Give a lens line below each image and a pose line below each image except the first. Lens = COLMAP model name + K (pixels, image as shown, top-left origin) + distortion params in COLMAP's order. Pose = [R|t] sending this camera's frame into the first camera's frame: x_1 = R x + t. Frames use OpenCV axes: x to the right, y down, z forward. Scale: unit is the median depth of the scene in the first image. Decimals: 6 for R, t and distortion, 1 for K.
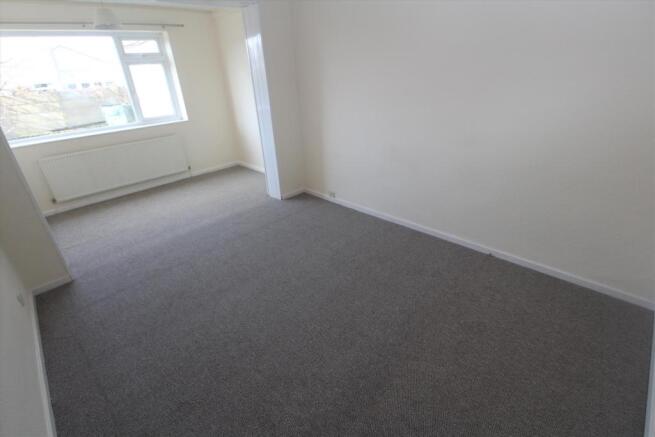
lens RADIAL K [[303.6, 0, 327.5], [0, 303.6, 218.5], [0, 0, 1]] dist [-0.036902, -0.000682]
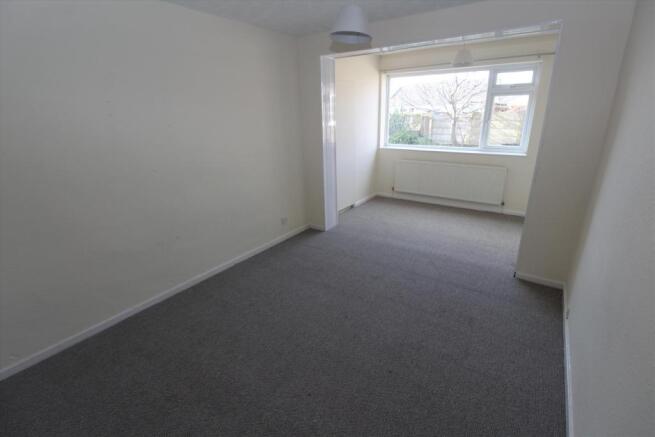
lens RADIAL K [[303.6, 0, 327.5], [0, 303.6, 218.5], [0, 0, 1]] dist [-0.036902, -0.000682]
pose [[0.157422, 0.360455, -0.919397, 0.375123], [-0.415721, 0.868680, 0.269390, -0.180076], [0.895765, 0.339804, 0.286598, 0.314538]]
